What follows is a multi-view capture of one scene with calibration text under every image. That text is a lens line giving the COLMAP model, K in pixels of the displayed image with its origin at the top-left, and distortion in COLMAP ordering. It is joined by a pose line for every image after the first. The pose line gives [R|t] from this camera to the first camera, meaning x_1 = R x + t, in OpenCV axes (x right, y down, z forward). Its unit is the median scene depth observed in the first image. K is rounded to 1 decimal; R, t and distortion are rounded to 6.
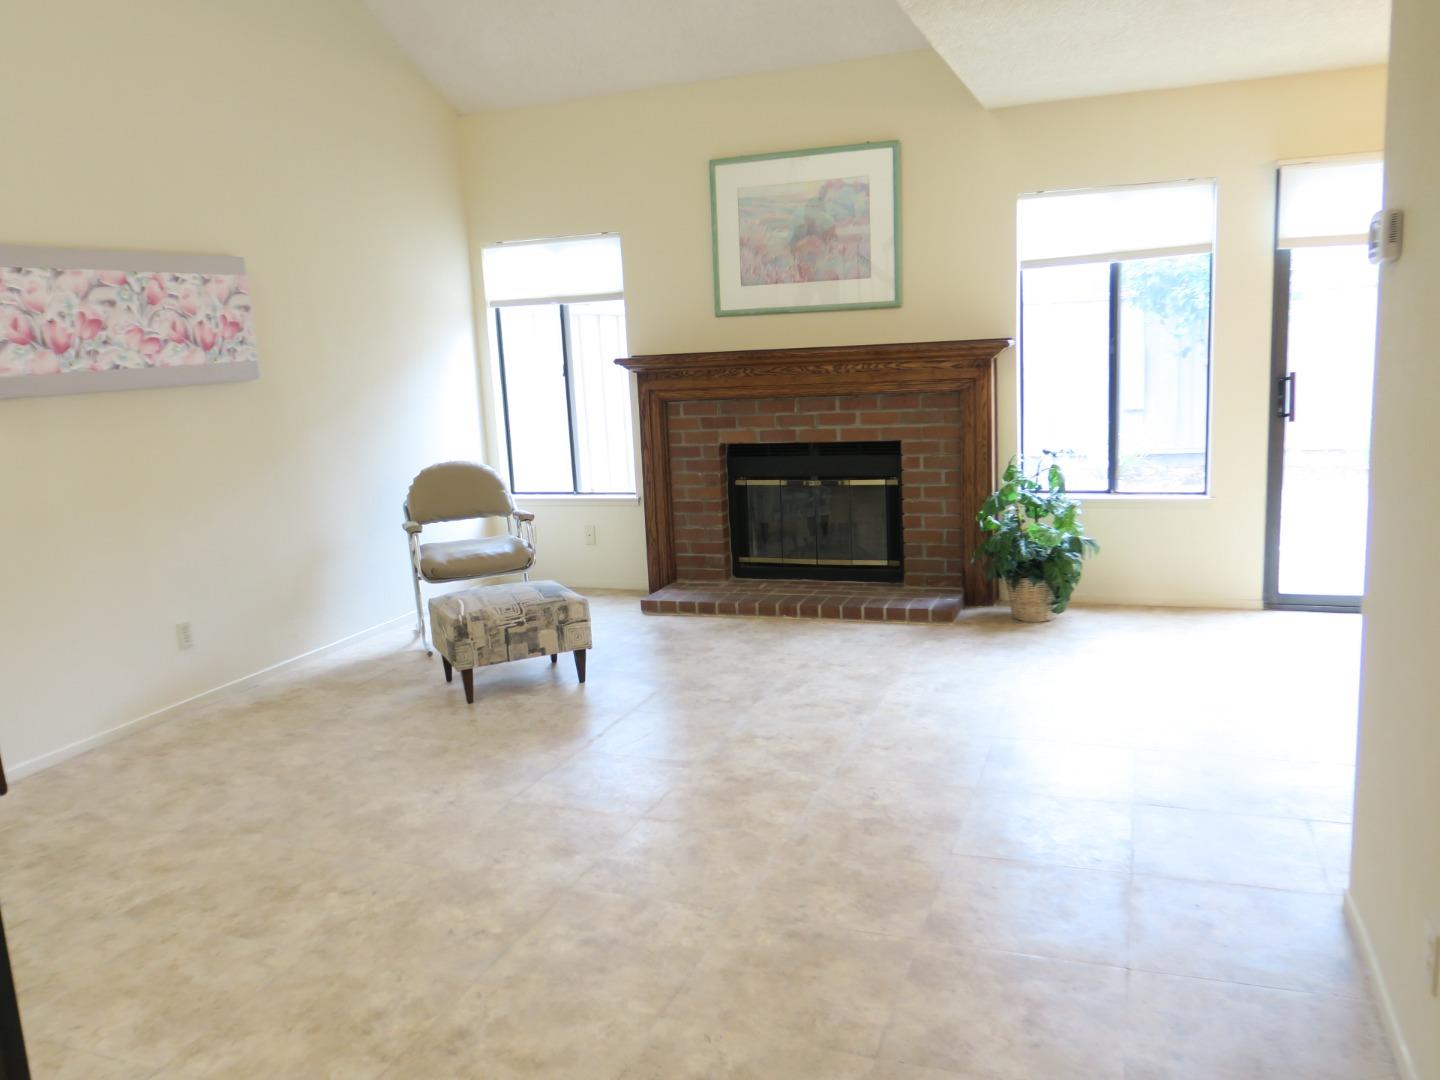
lens RADIAL K [[1135.5, 0, 699.2], [0, 1135.5, 585.7], [0, 0, 1]] dist [-0.016187, 0.001423]
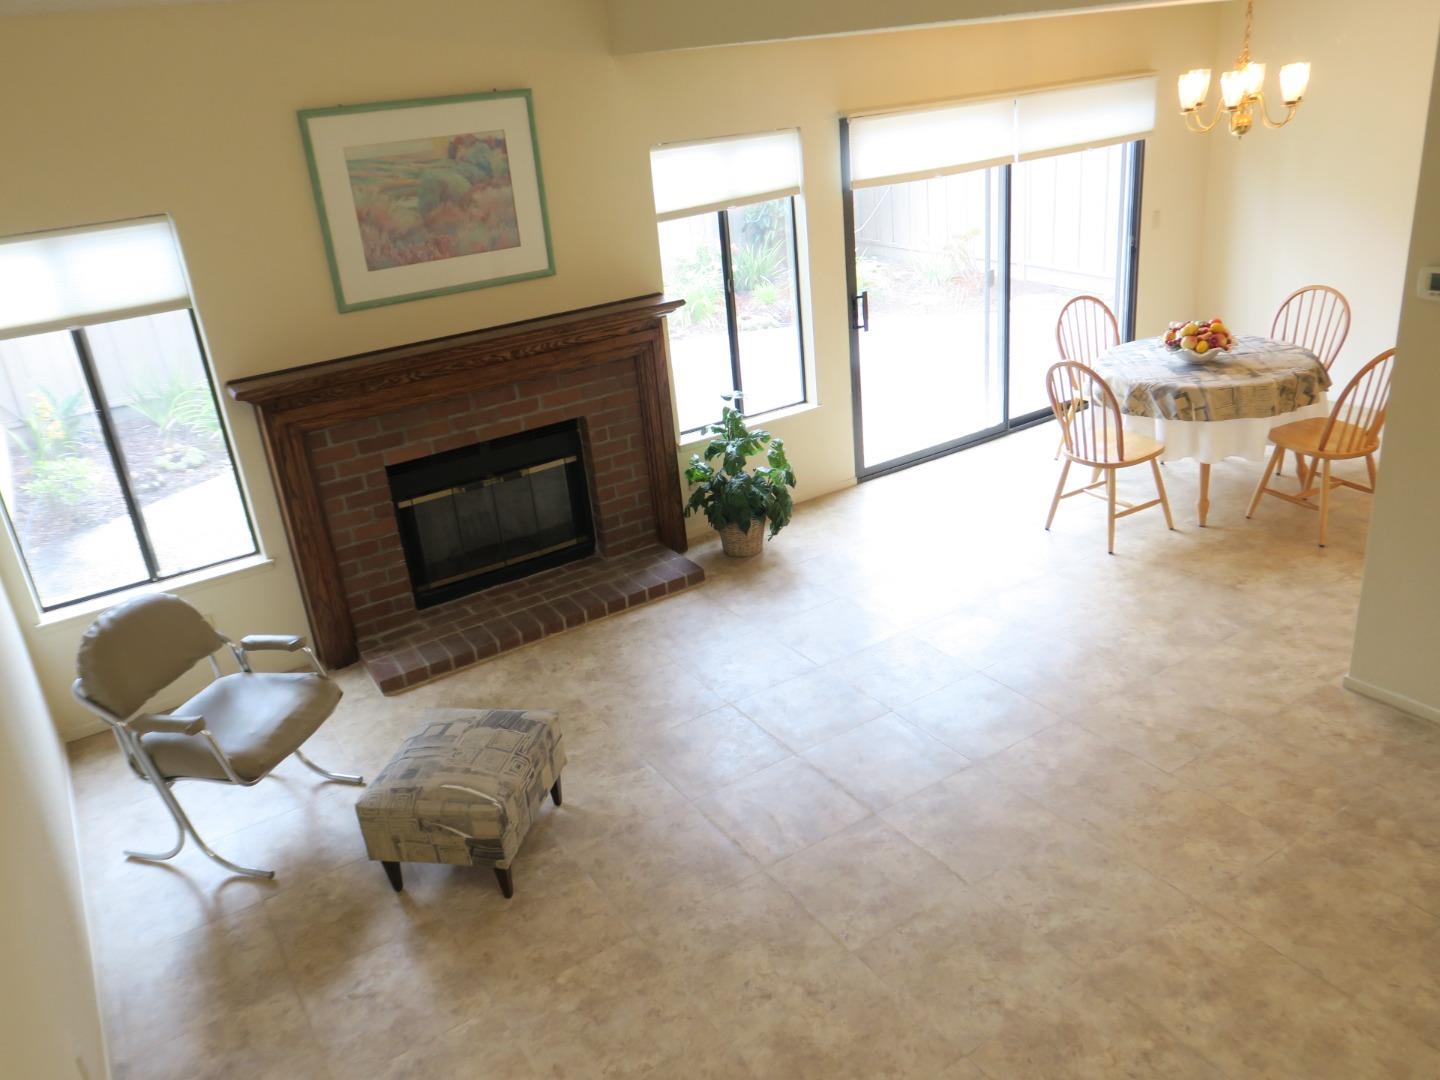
lens RADIAL K [[1135.5, 0, 695.4], [0, 1135.5, 583.6], [0, 0, 1]] dist [-0.016187, 0.001423]
pose [[0.588220, -0.344604, 0.731605, -0.503695], [0.226626, 0.938659, 0.259921, -0.219420], [-0.776298, 0.012910, 0.630234, 0.329154]]
